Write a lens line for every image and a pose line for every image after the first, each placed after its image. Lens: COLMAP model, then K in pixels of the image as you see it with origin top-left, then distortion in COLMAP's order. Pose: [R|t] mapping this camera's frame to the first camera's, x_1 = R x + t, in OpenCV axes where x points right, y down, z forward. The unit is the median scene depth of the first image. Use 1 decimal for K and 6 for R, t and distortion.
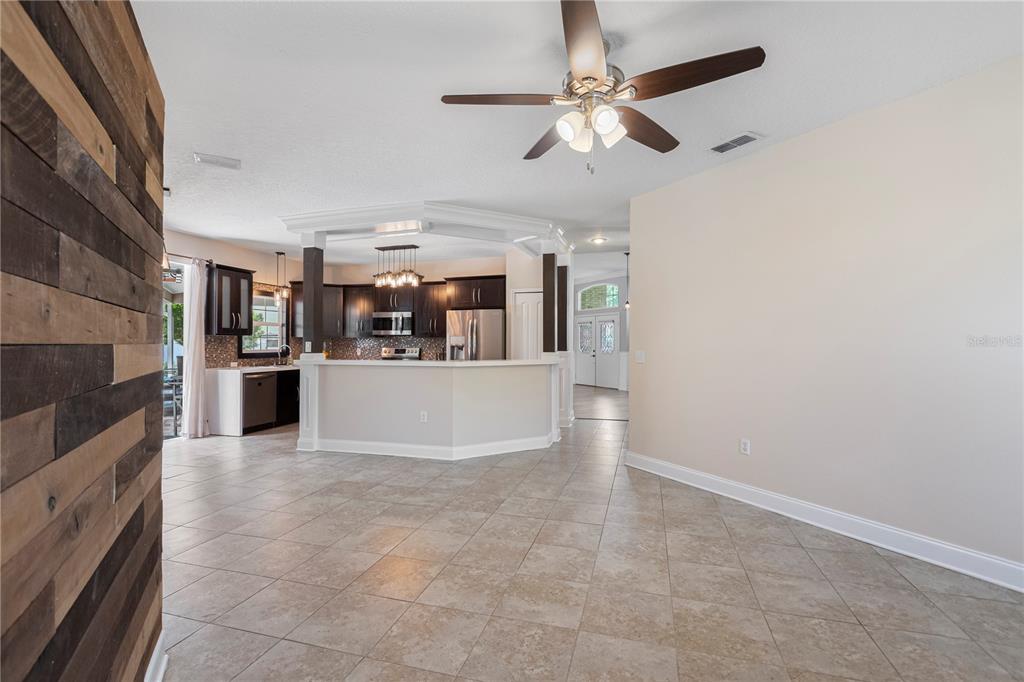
lens RADIAL K [[460.7, 0, 510.3], [0, 460.7, 342.0], [0, 0, 1]] dist [0.002162, 0.000297]
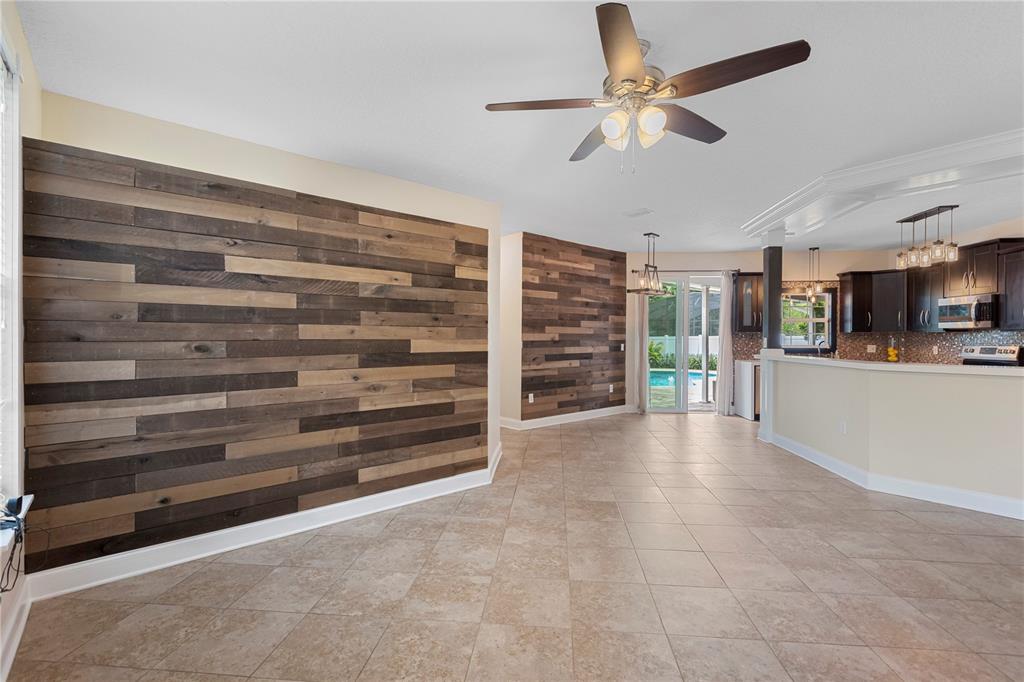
lens RADIAL K [[458.2, 0, 512.8], [0, 458.2, 338.0], [0, 0, 1]] dist [0.002819, 0.000527]
pose [[0.191965, 0.000837, -0.981402, 0.374475], [0.001053, 0.999999, 0.001059, -0.001259], [0.981401, -0.001237, 0.191963, 0.182948]]
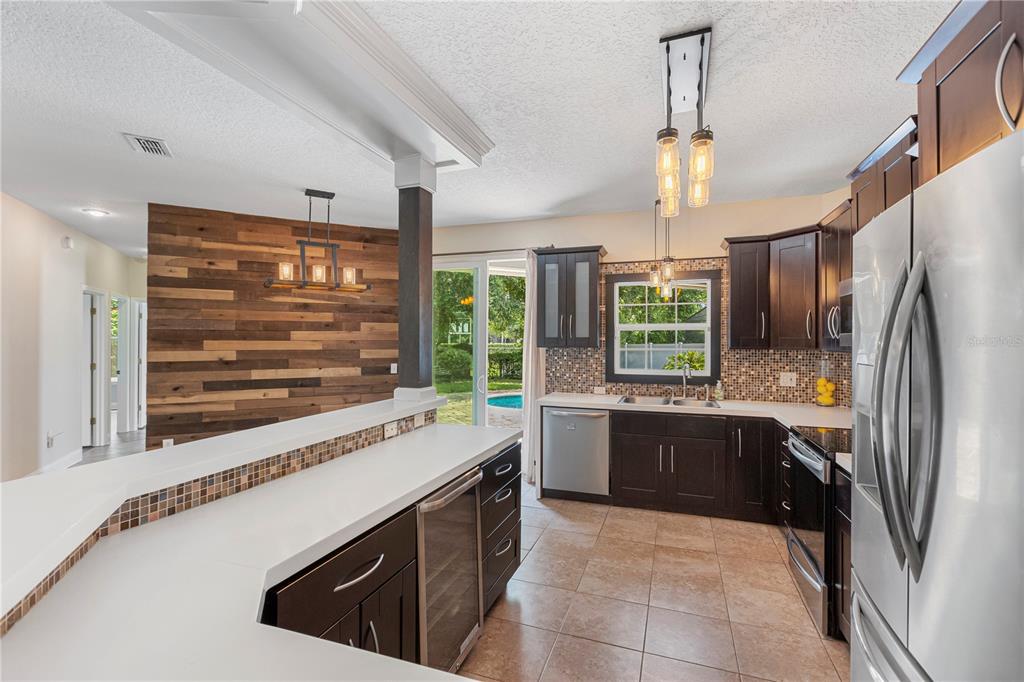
lens RADIAL K [[458.2, 0, 512.8], [0, 458.2, 338.0], [0, 0, 1]] dist [0.002819, 0.000527]
pose [[-0.059897, -0.006290, -0.998185, 0.077658], [0.000330, 0.999980, -0.006321, -0.023337], [0.998205, -0.000708, -0.059893, 0.910594]]
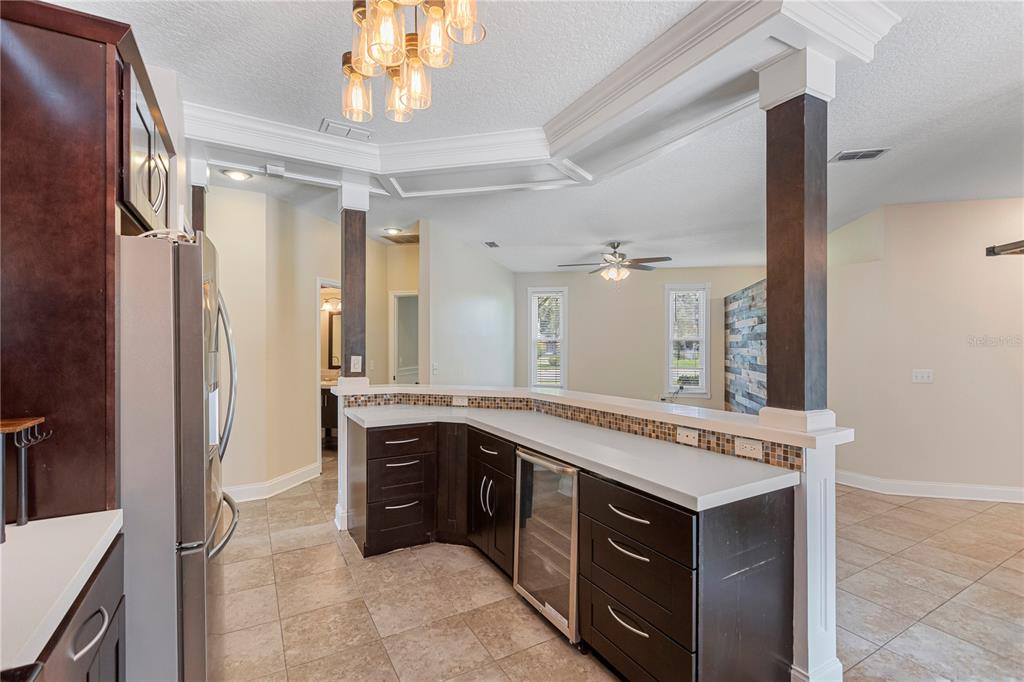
lens RADIAL K [[460.7, 0, 510.3], [0, 460.7, 342.0], [0, 0, 1]] dist [0.002162, 0.000297]
pose [[-0.719676, 0.000410, 0.694310, -0.410559], [-0.007315, 0.999940, -0.008173, -0.014959], [-0.694272, -0.010961, -0.719629, 1.107126]]
